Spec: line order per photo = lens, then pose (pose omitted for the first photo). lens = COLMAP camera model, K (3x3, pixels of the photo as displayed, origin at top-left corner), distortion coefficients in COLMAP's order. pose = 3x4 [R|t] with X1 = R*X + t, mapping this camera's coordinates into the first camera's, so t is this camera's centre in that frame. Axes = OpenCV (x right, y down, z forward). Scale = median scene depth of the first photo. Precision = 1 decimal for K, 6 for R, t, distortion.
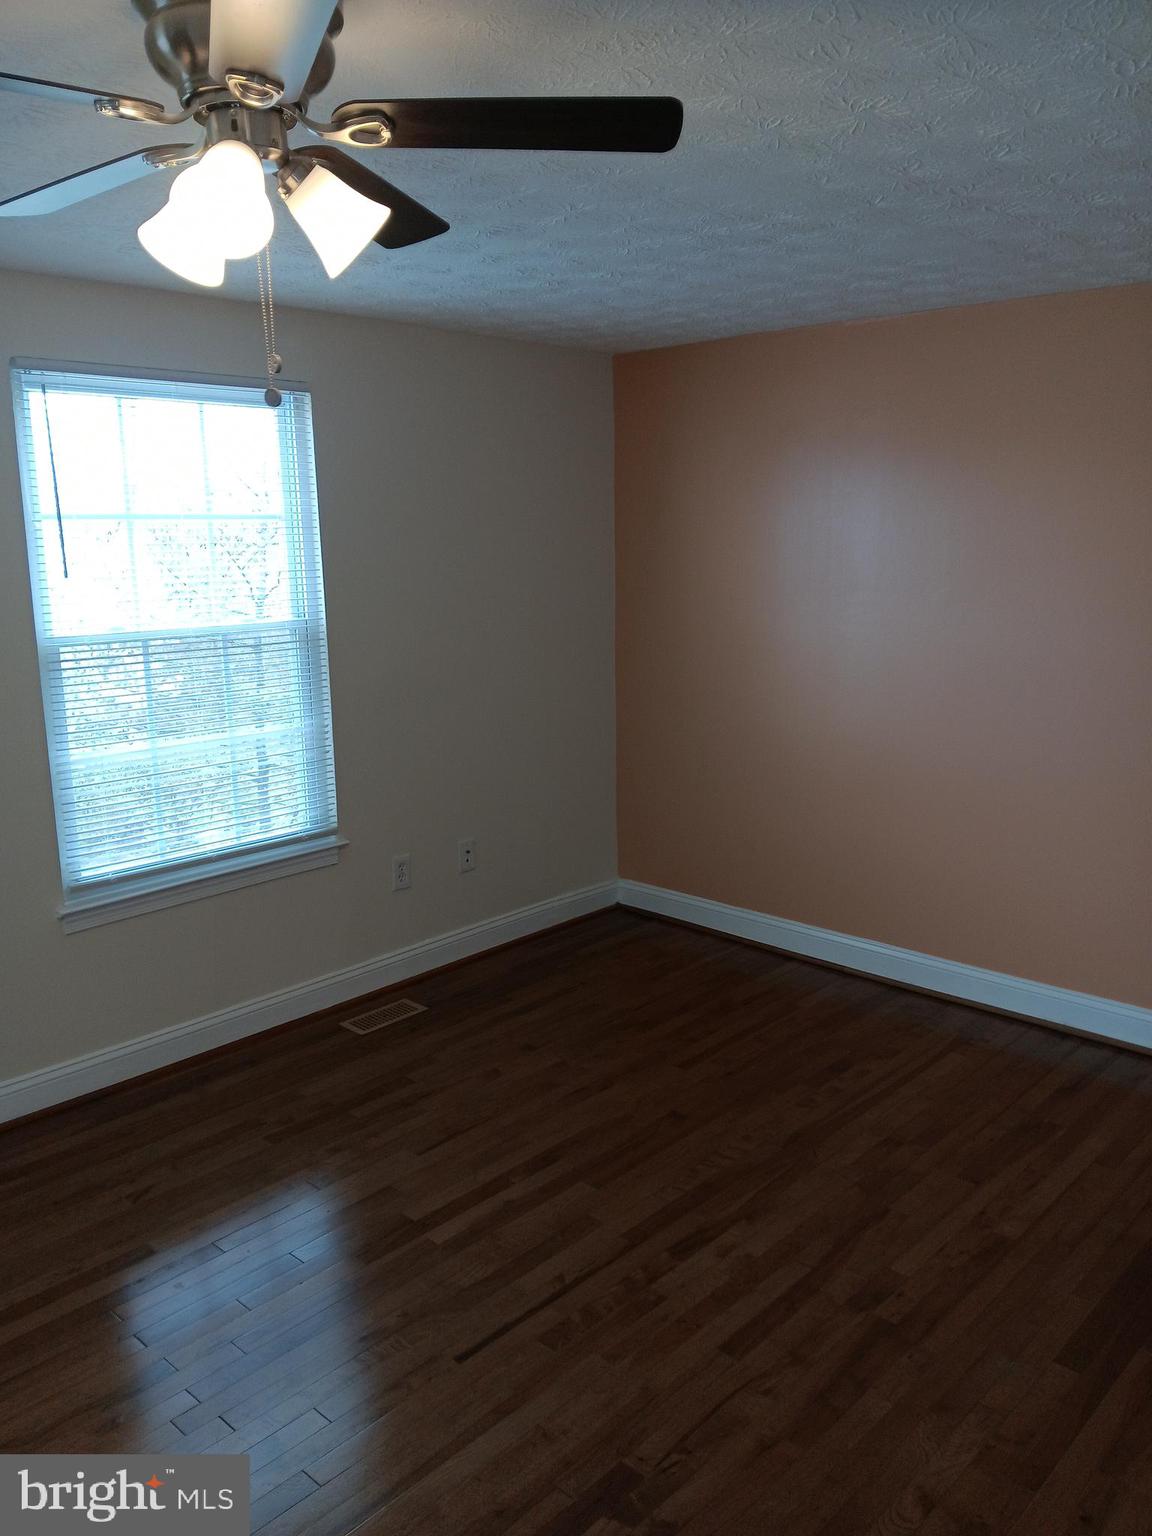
lens RADIAL K [[1198.5, 0, 572.6], [0, 1198.5, 771.8], [0, 0, 1]] dist [0.033379, -0.054688]
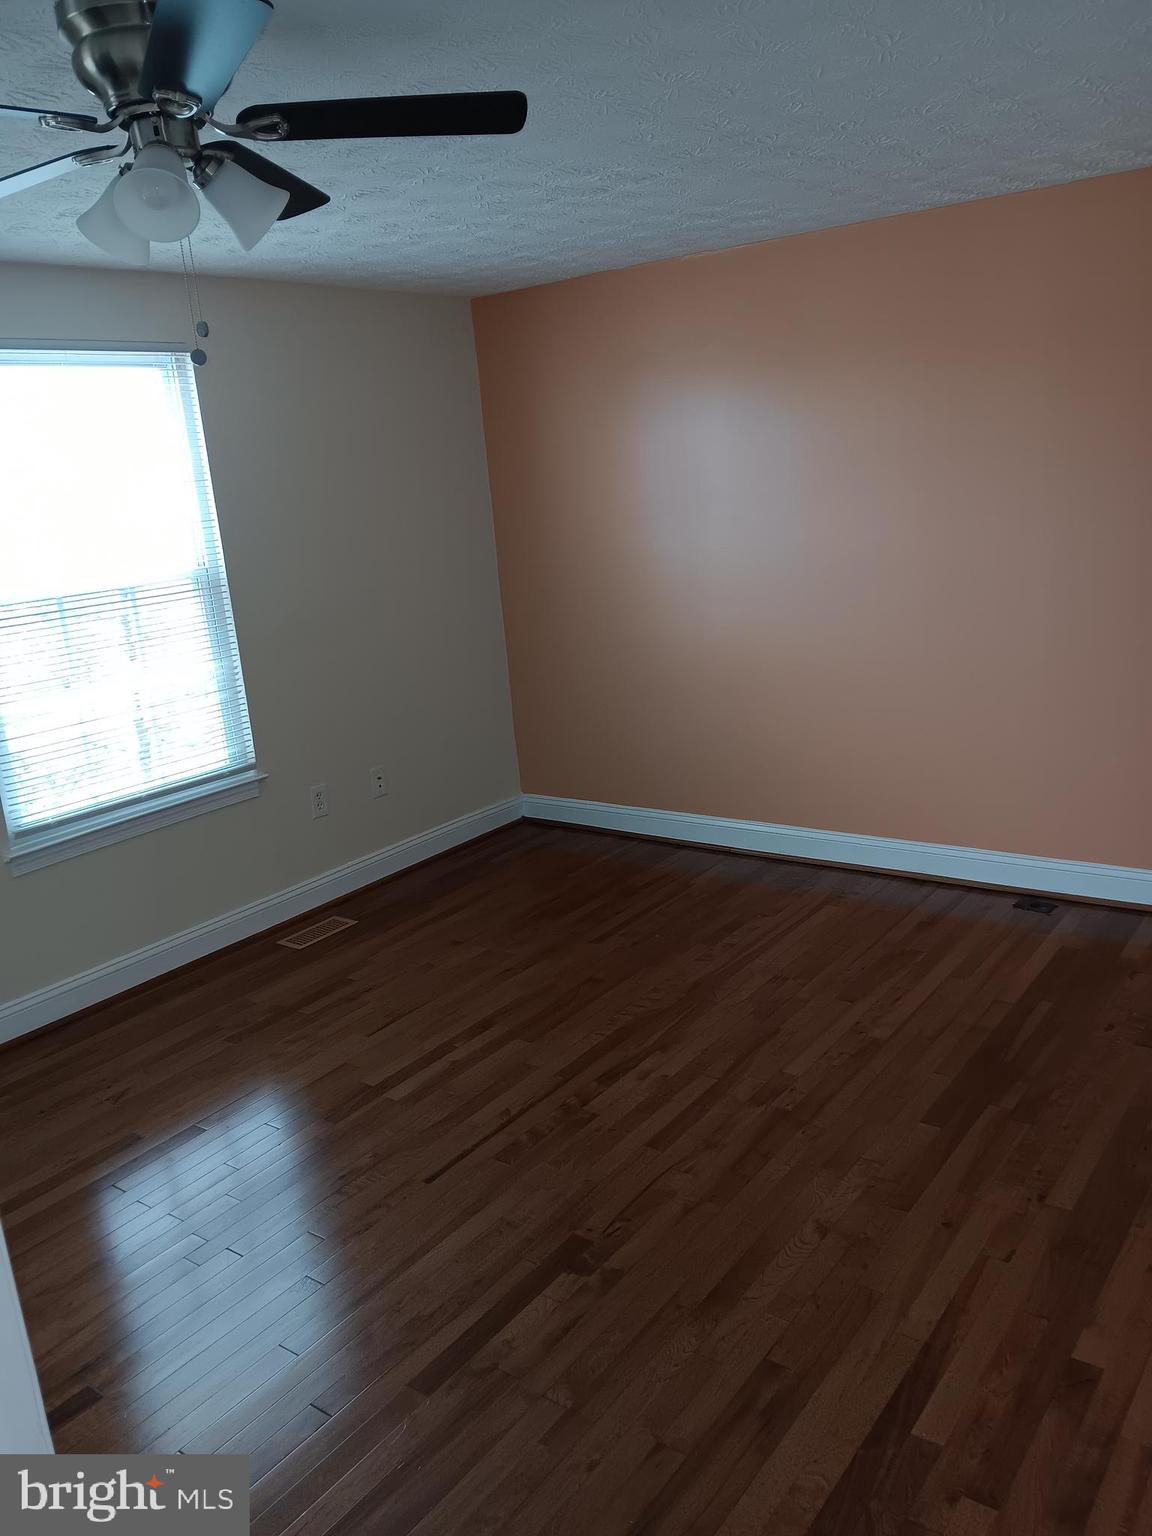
lens RADIAL K [[1198.5, 0, 574.8], [0, 1198.5, 768.3], [0, 0, 1]] dist [0.033379, -0.054688]
pose [[0.991385, -0.093210, 0.092022, -0.018350], [0.089200, 0.994915, 0.046771, 0.037718], [-0.095914, -0.038159, 0.994658, -0.127527]]
